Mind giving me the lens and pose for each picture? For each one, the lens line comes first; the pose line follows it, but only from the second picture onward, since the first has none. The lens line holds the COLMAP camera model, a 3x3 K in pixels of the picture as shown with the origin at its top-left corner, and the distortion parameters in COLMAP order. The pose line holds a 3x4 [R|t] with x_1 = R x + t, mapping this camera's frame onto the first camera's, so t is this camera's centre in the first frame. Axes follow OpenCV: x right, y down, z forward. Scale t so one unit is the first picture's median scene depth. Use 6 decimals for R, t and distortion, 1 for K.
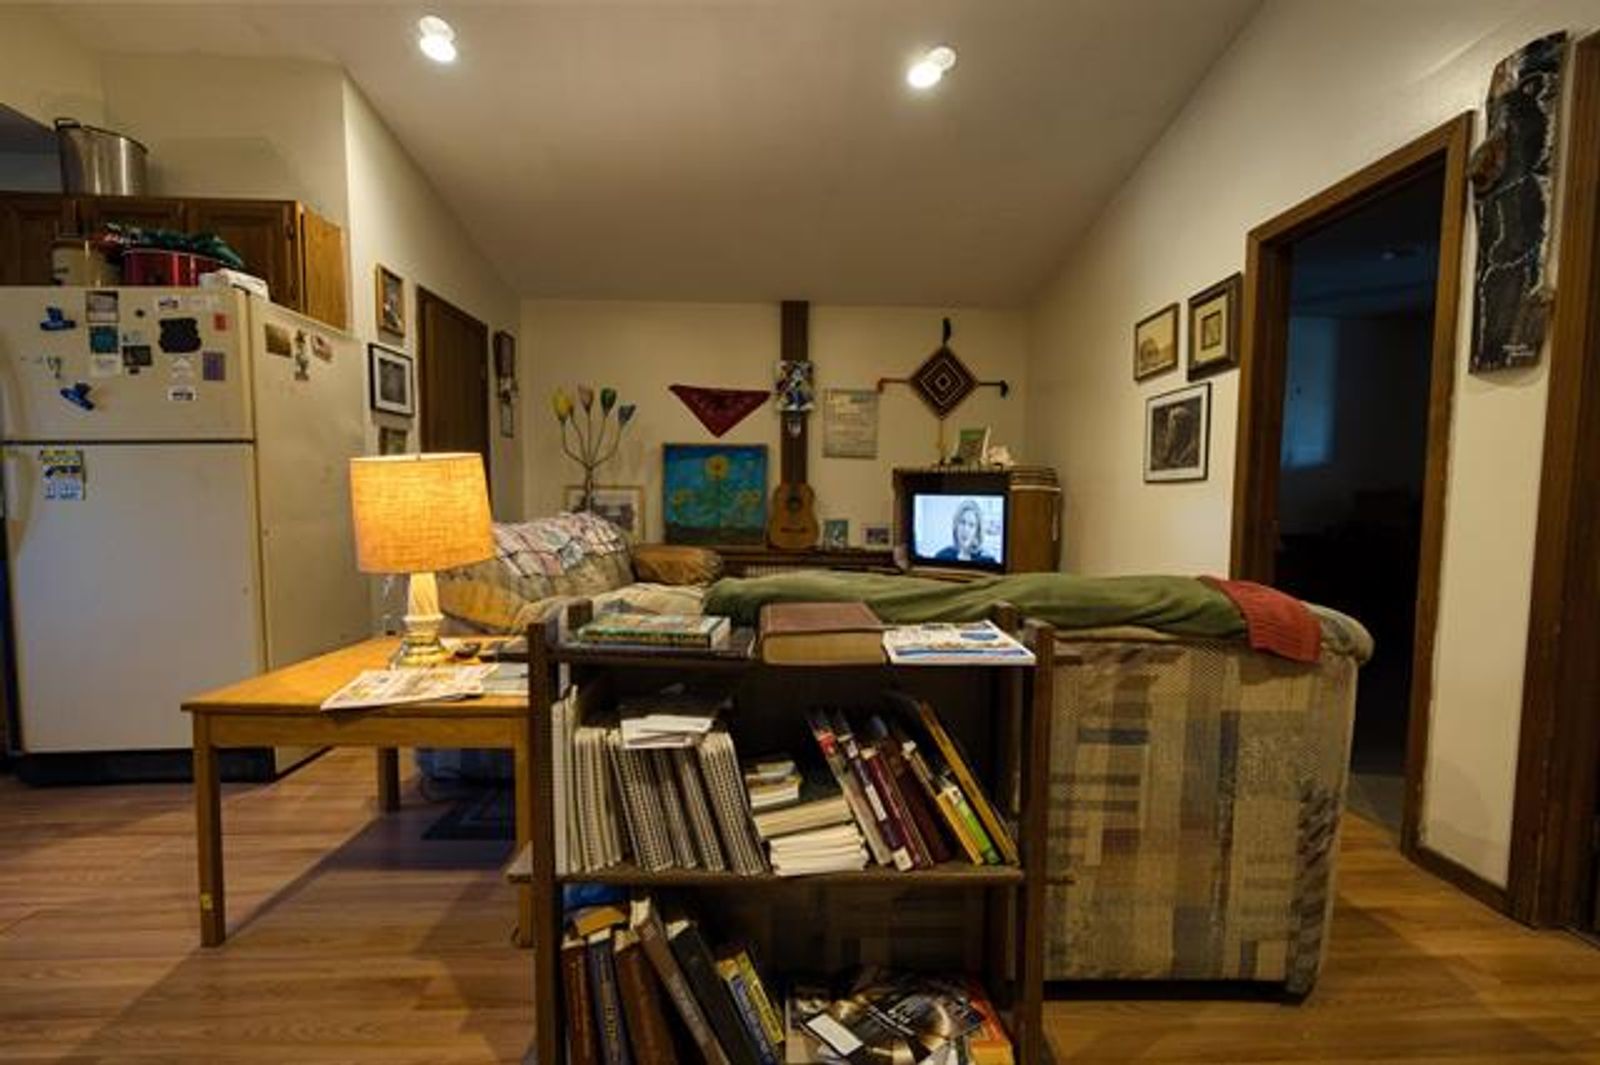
lens RADIAL K [[693.7, 0, 798.9], [0, 693.7, 545.9], [0, 0, 1]] dist [0.003119, 0.000265]
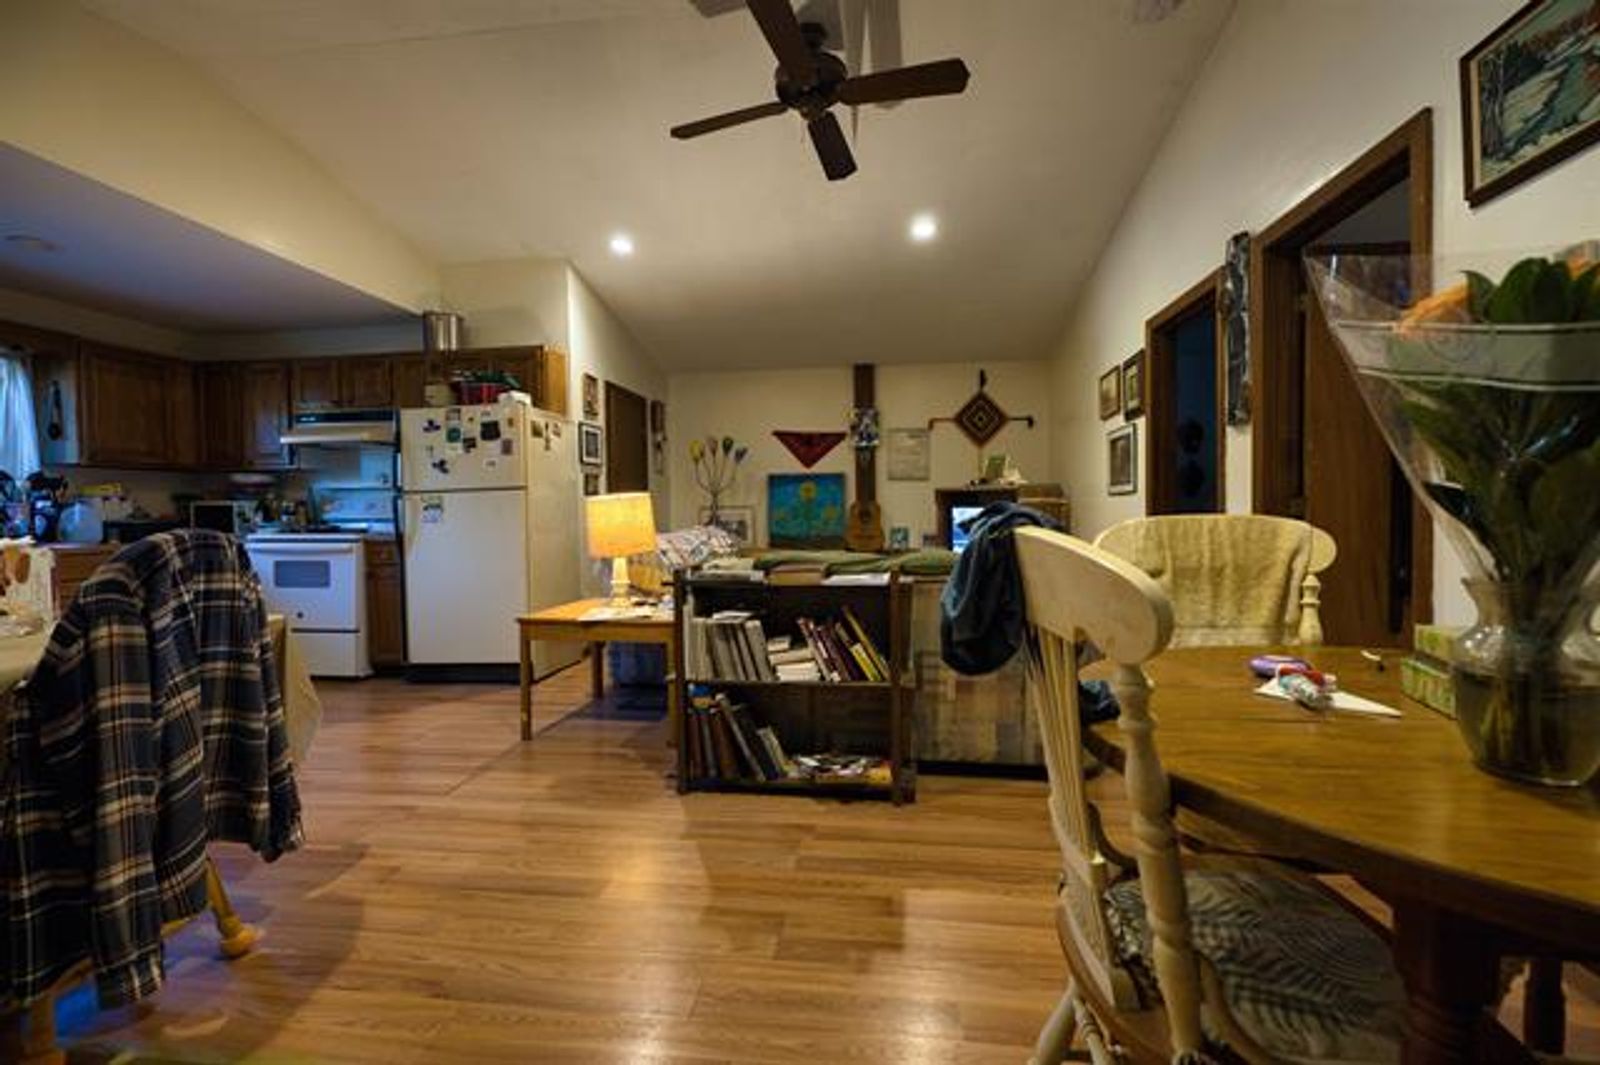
lens RADIAL K [[693.7, 0, 804.4], [0, 693.7, 524.6], [0, 0, 1]] dist [0.003119, 0.000265]
pose [[0.982662, -0.020386, -0.184282, 0.234178], [0.010826, 0.998550, -0.052735, 0.043506], [0.185090, 0.049826, 0.981458, -0.599538]]
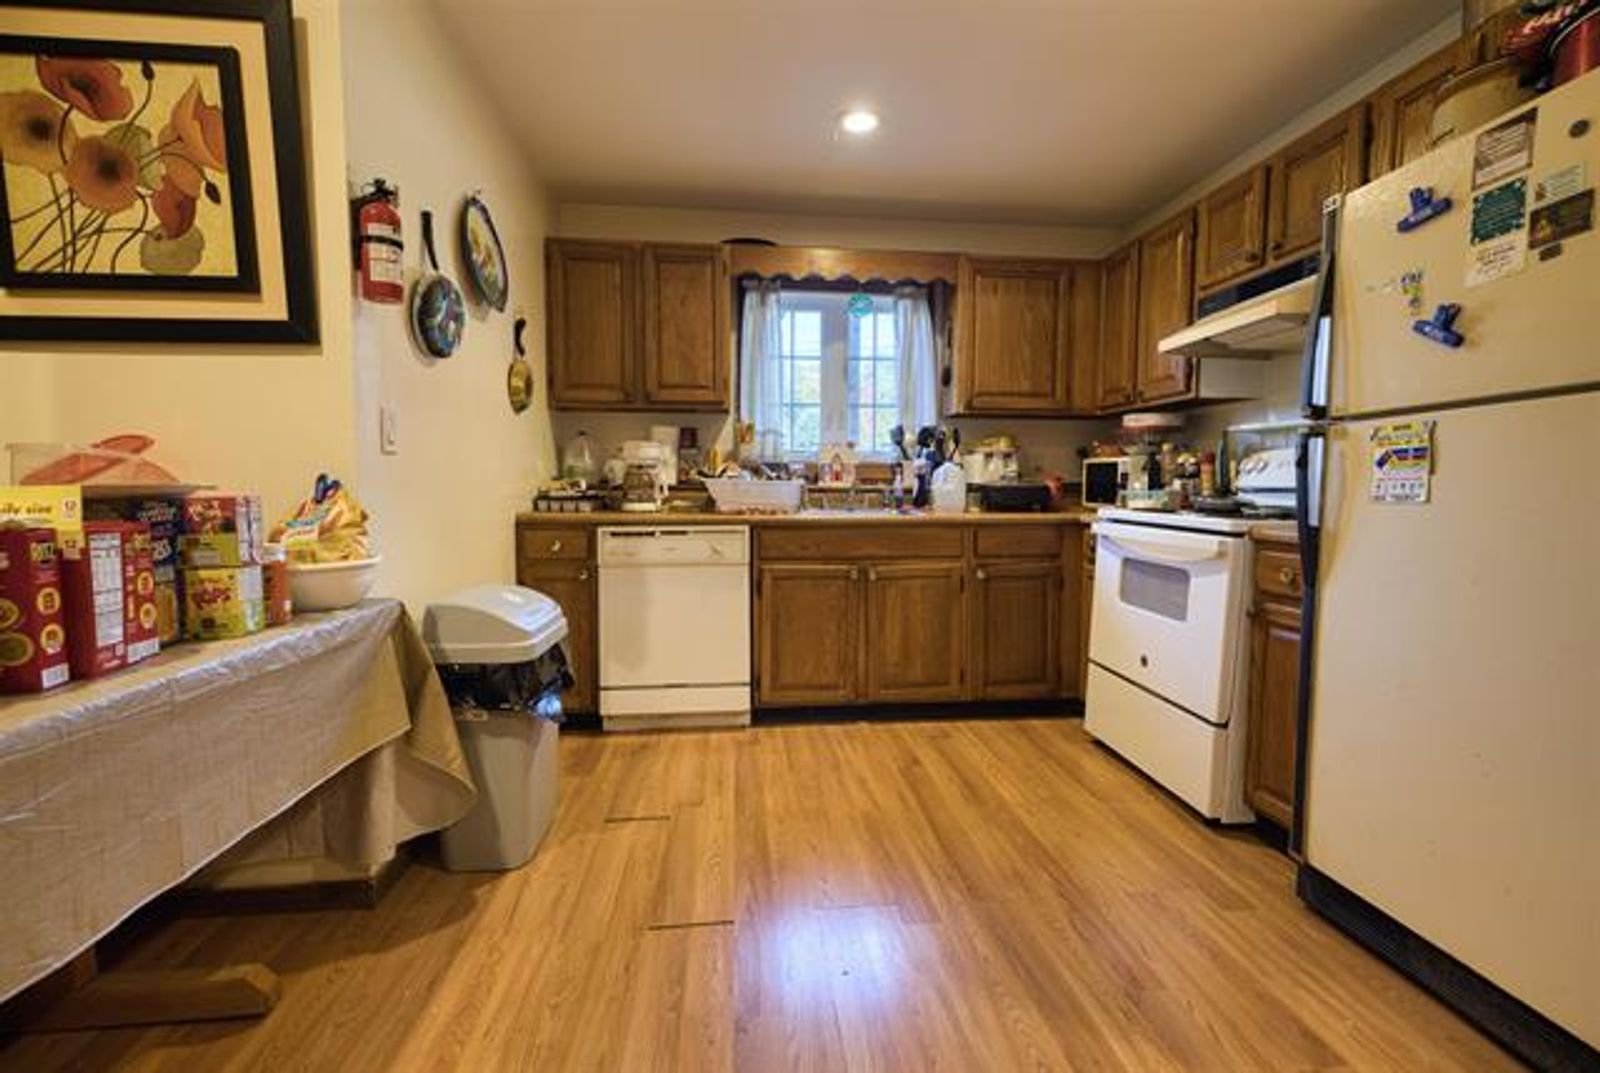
lens RADIAL K [[693.7, 0, 813.8], [0, 693.7, 531.1], [0, 0, 1]] dist [0.003119, 0.000265]
pose [[0.046490, 0.057925, -0.997238, -0.462066], [-0.072862, 0.995855, 0.054448, -0.037661], [0.996258, 0.070129, 0.050518, 0.453576]]
